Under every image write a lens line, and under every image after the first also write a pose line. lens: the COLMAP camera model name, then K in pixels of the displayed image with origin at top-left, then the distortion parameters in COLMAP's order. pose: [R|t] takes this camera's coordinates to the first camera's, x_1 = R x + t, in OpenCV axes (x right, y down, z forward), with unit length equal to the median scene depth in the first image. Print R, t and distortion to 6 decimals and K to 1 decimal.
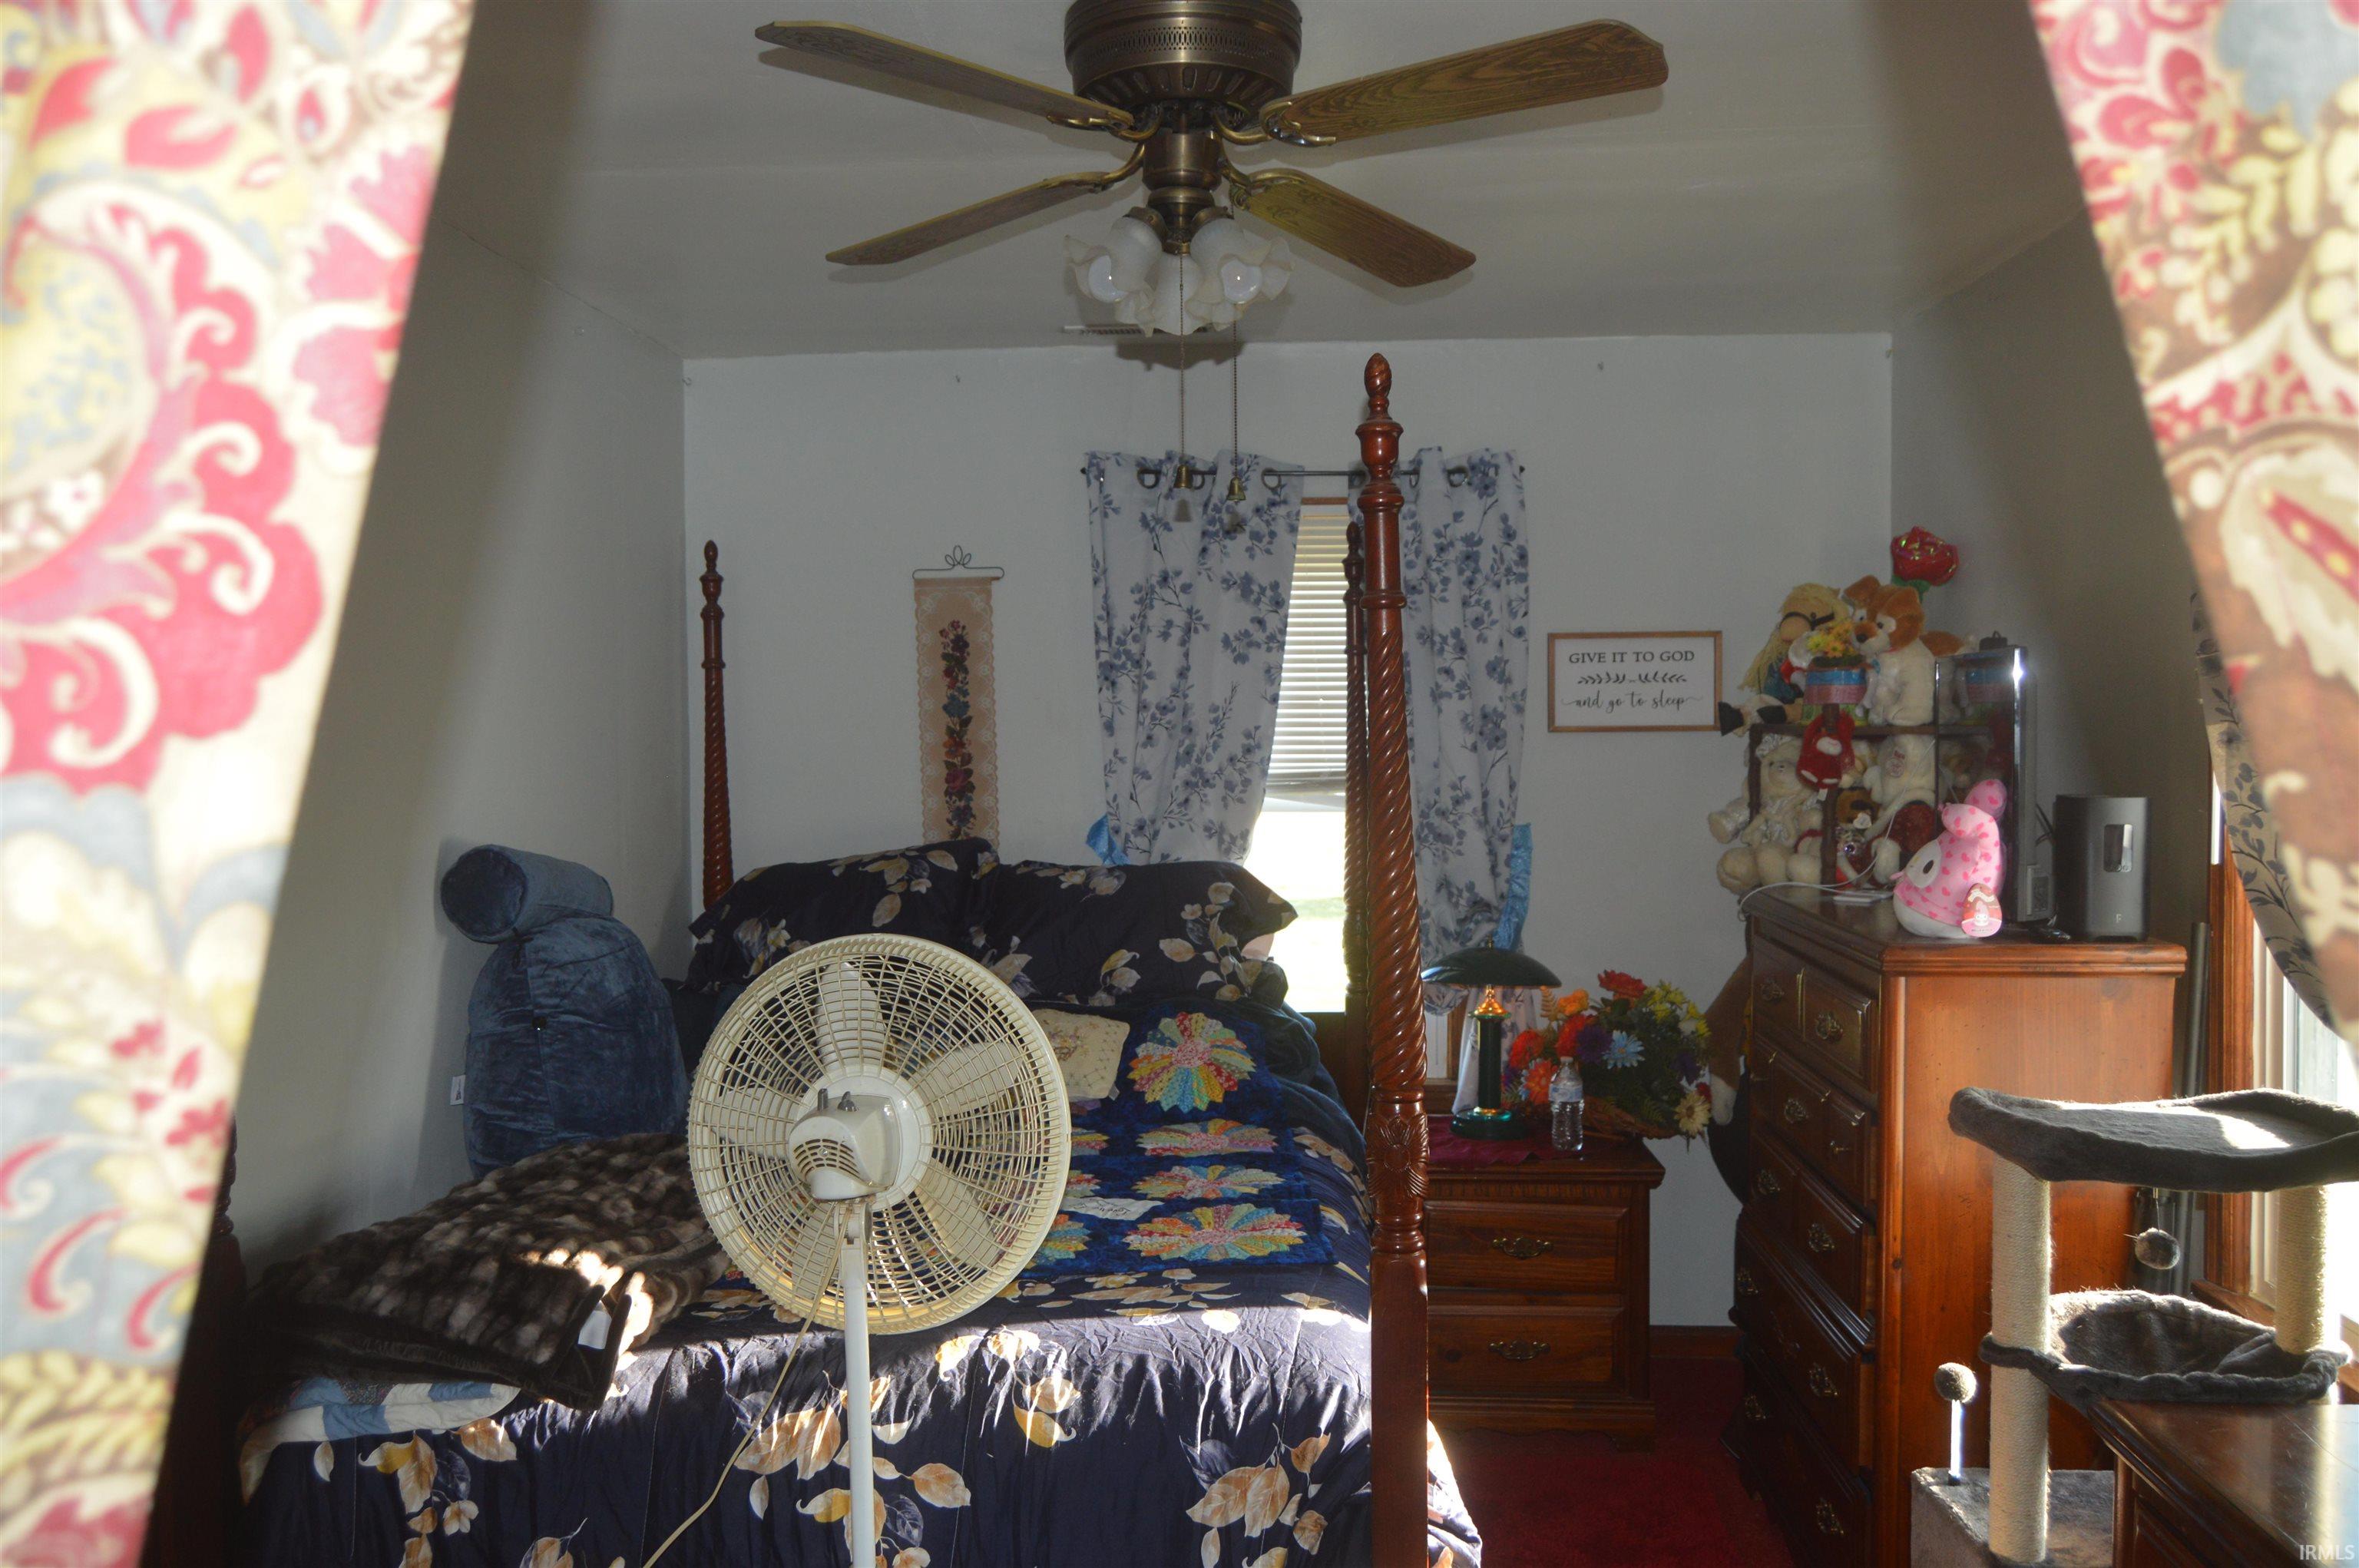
lens RADIAL K [[1853.5, 0, 1183.5], [0, 1853.5, 780.7], [0, 0, 1]] dist [-0.009231, -0.003261]
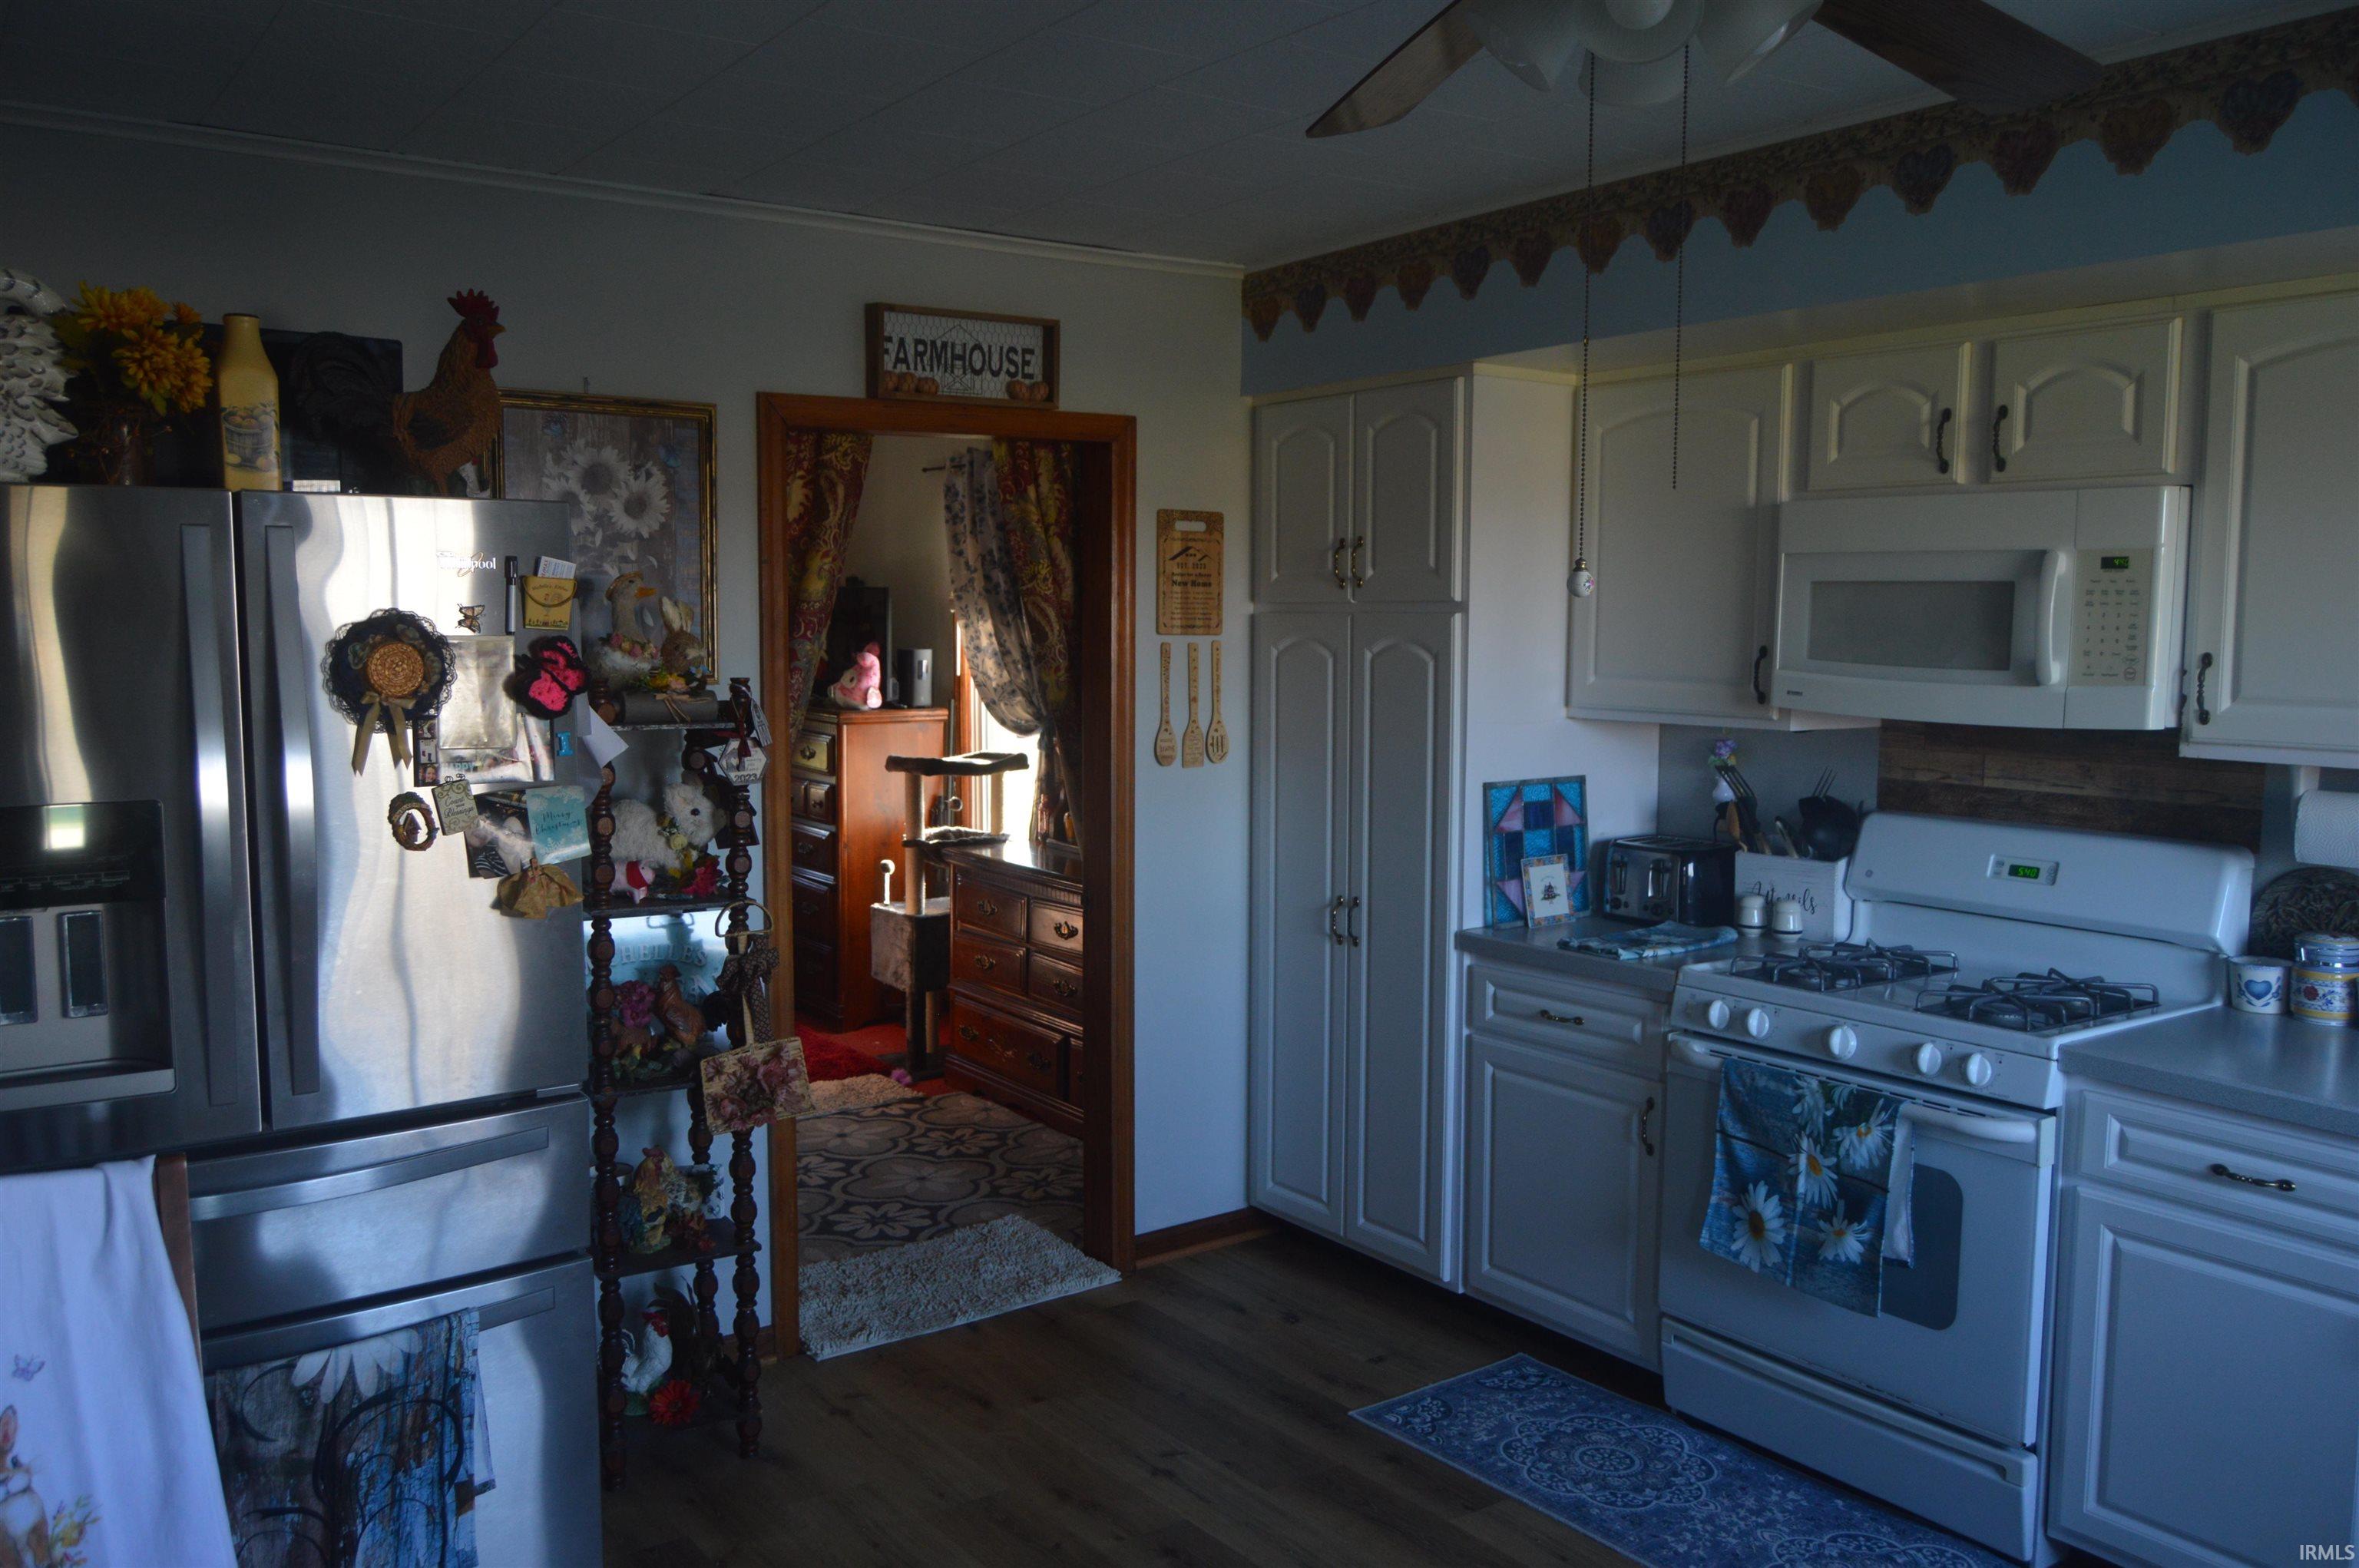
lens RADIAL K [[1853.5, 0, 1180.7], [0, 1853.5, 789.6], [0, 0, 1]] dist [-0.009231, -0.003261]
pose [[0.765780, -0.048453, 0.641275, -0.819333], [0.003239, 0.997436, 0.071495, 0.020024], [-0.643095, -0.052672, 0.763973, -1.110369]]
